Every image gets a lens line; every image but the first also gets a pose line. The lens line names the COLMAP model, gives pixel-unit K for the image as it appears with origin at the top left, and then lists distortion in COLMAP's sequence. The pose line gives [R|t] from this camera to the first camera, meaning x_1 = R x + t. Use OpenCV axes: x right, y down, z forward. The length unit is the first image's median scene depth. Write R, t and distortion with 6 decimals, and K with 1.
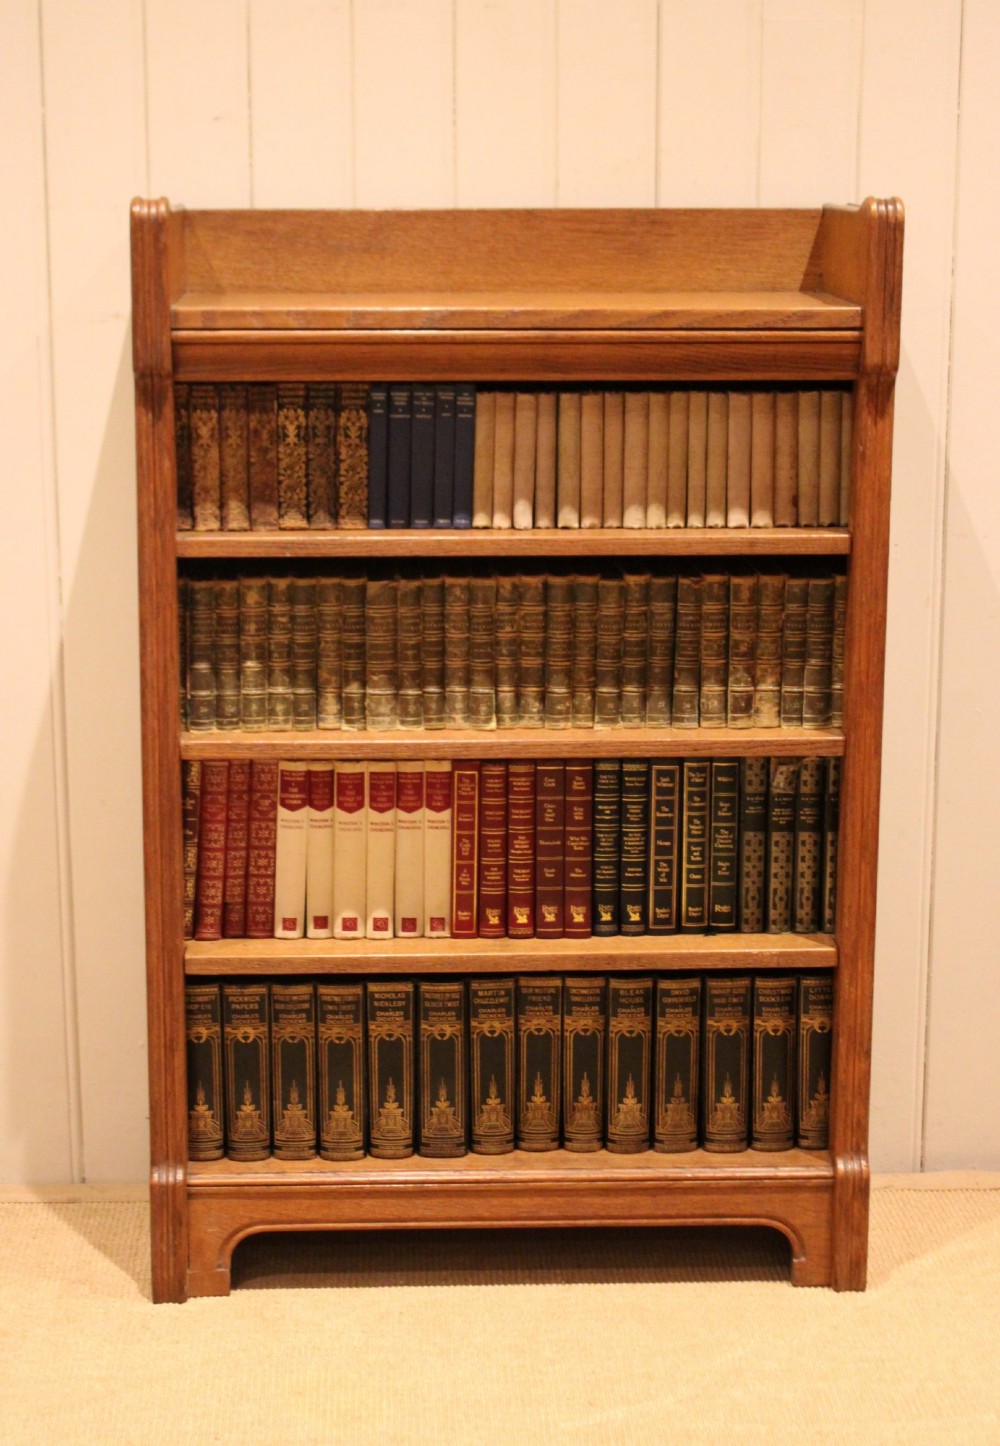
lens RADIAL K [[2524.7, 0, 497.3], [0, 2524.7, 627.9], [0, 0, 1]] dist [0.056932, 0.000000]
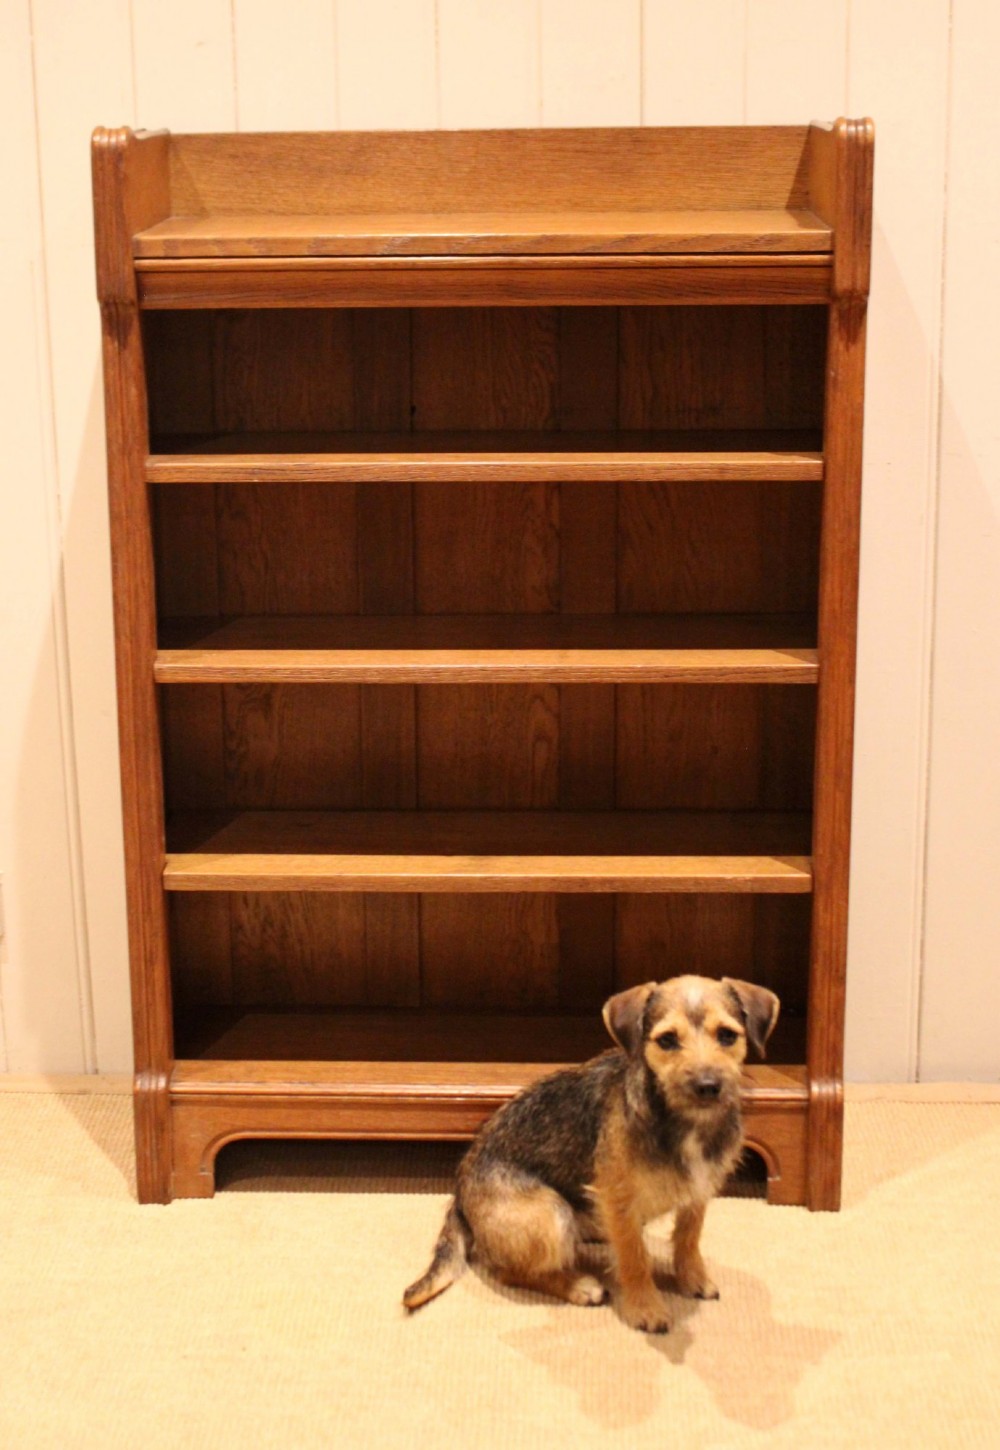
lens RADIAL K [[2297.5, 0, 466.9], [0, 2297.5, 555.5], [0, 0, 1]] dist [-0.013454, 0.000000]
pose [[0.995976, 0.005802, -0.089427, 0.079391], [-0.002549, 0.999333, 0.036441, -0.031480], [0.089579, -0.036066, 0.995327, 0.094355]]
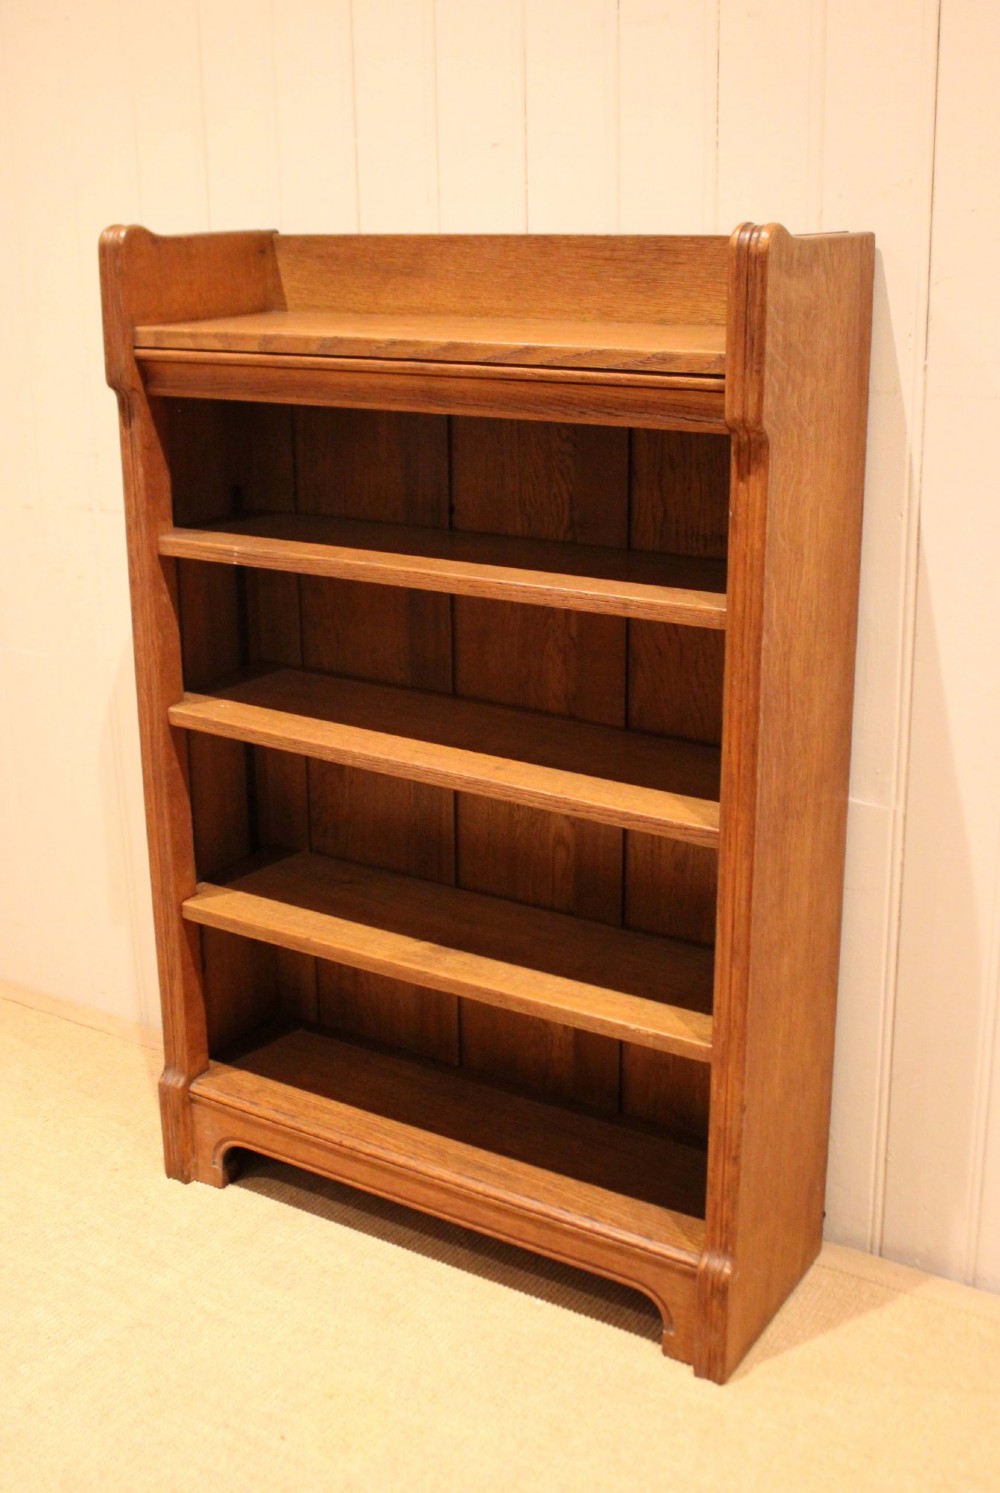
lens RADIAL K [[1682.7, 0, 501.3], [0, 1682.7, 673.0], [0, 0, 1]] dist [-0.091126, 0.000000]
pose [[0.829114, 0.144858, -0.539986, 0.383487], [-0.093537, 0.988178, 0.121471, -0.076561], [0.551199, -0.050205, 0.832862, 0.452625]]
